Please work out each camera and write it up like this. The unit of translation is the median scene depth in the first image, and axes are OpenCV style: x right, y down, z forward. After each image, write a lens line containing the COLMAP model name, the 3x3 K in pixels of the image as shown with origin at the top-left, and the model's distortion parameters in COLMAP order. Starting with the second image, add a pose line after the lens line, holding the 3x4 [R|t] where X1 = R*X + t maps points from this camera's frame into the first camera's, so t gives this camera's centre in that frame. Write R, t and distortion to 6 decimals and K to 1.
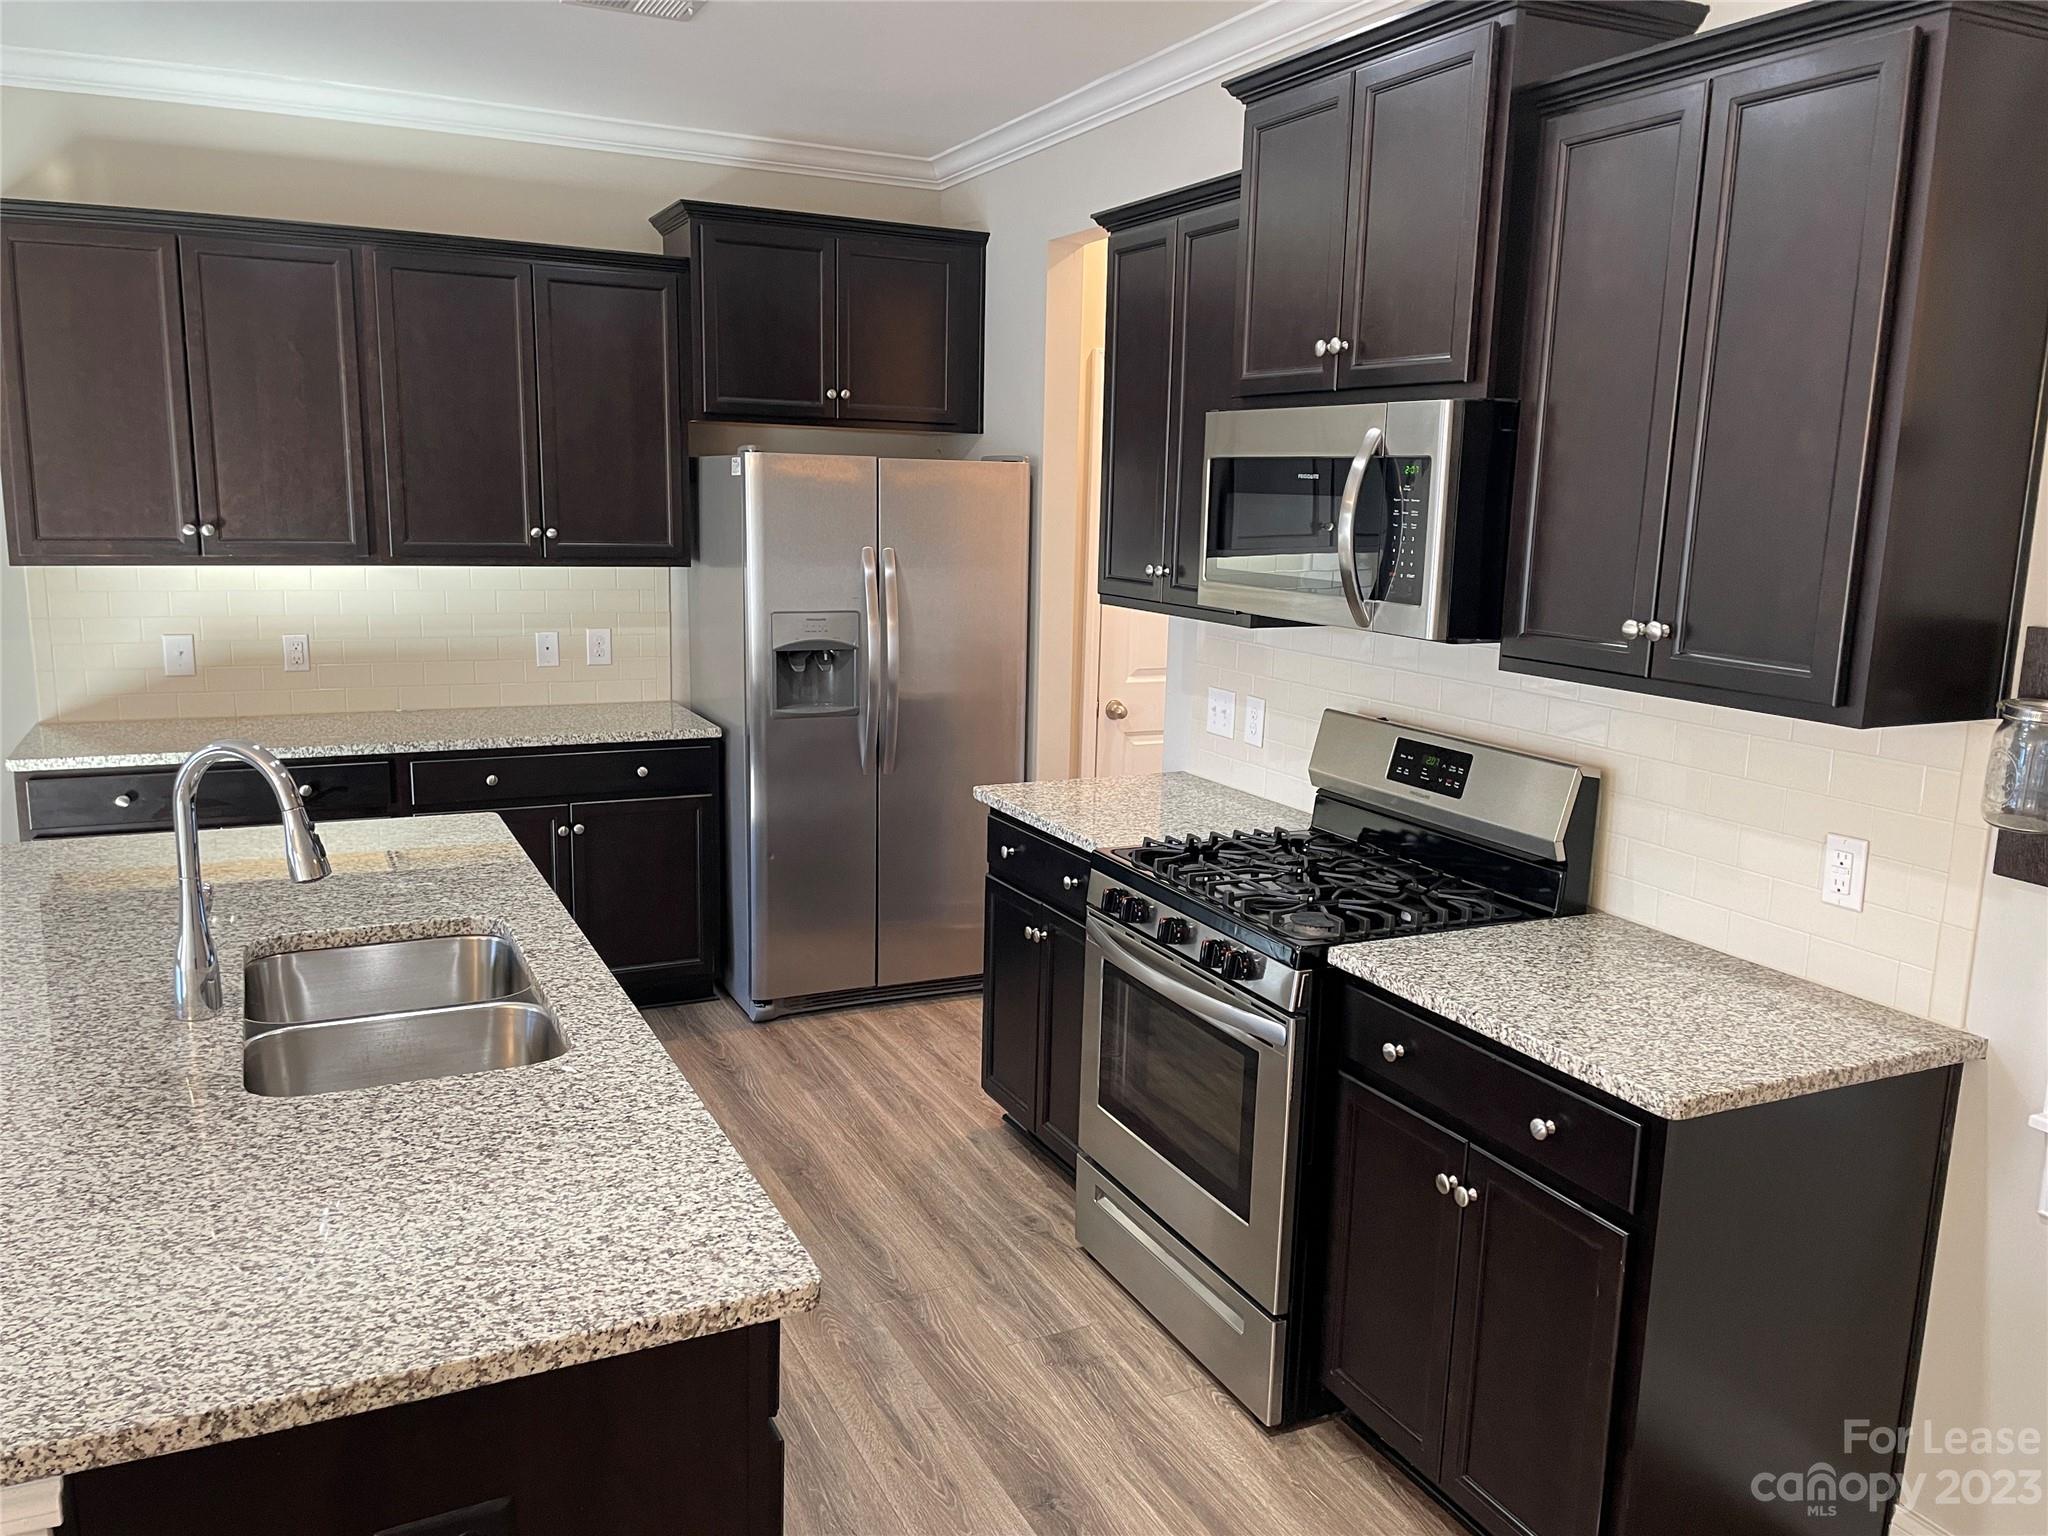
lens RADIAL K [[1543.6, 0, 1020.4], [0, 1543.6, 769.5], [0, 0, 1]] dist [0.035139, -0.024685]
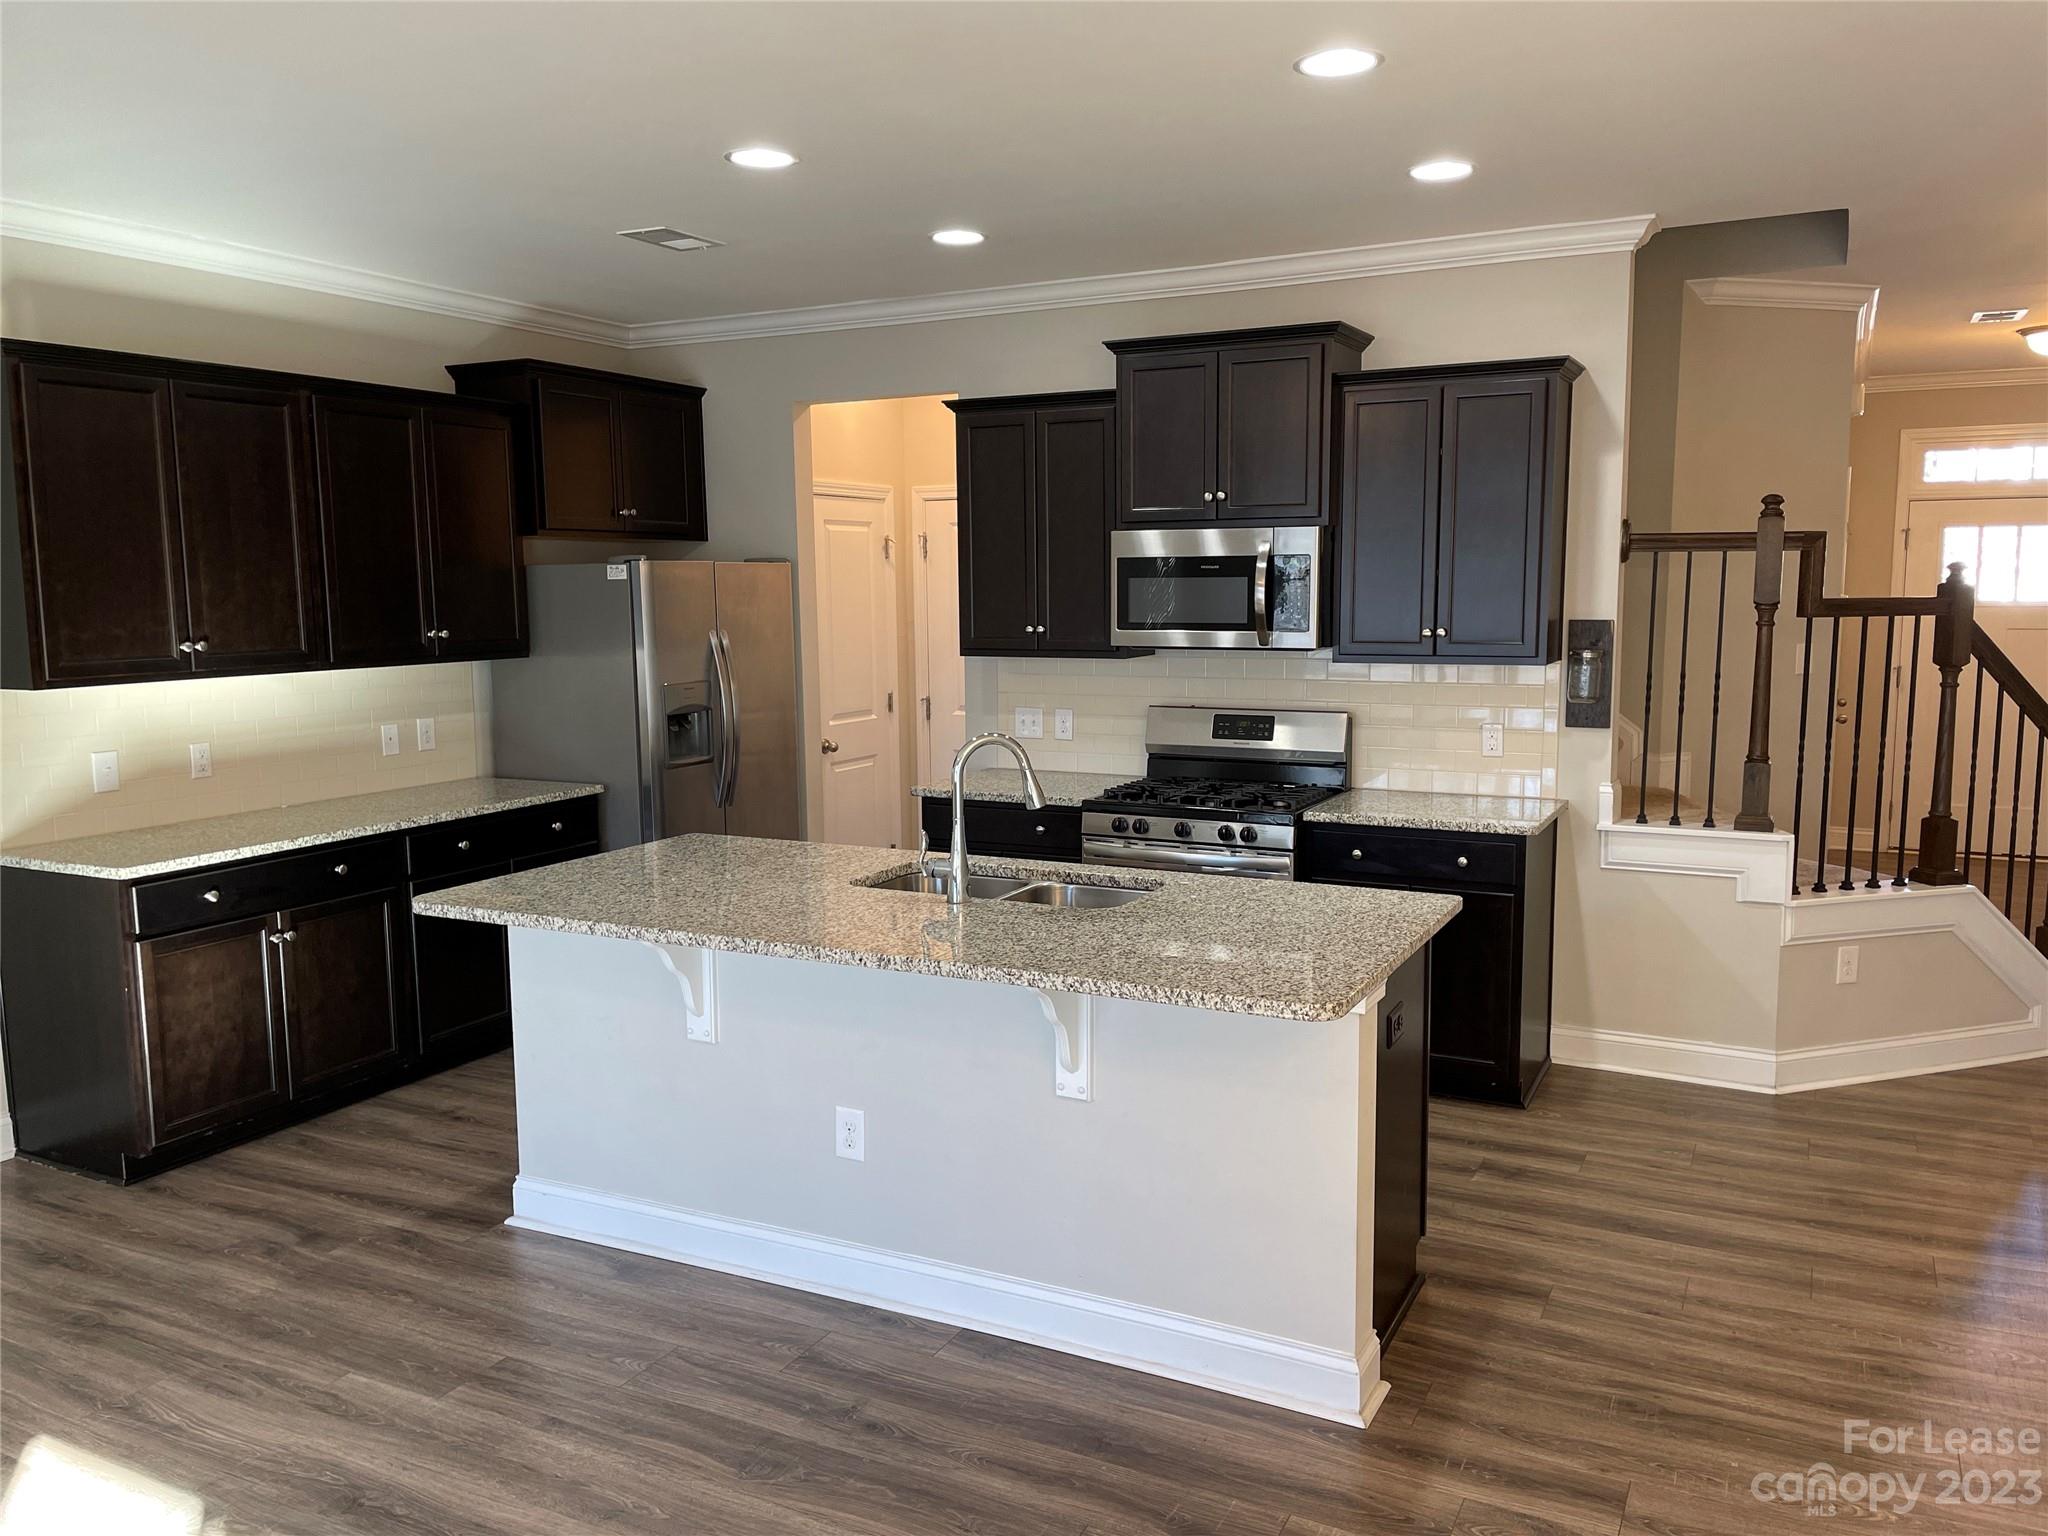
lens RADIAL K [[1543.6, 0, 1032.3], [0, 1543.6, 766.2], [0, 0, 1]] dist [0.035139, -0.024685]
pose [[0.795028, -0.106013, 0.597237, -0.707056], [0.138880, 0.990267, -0.009096, 0.018147], [-0.590460, 0.090175, 0.802013, -0.197088]]
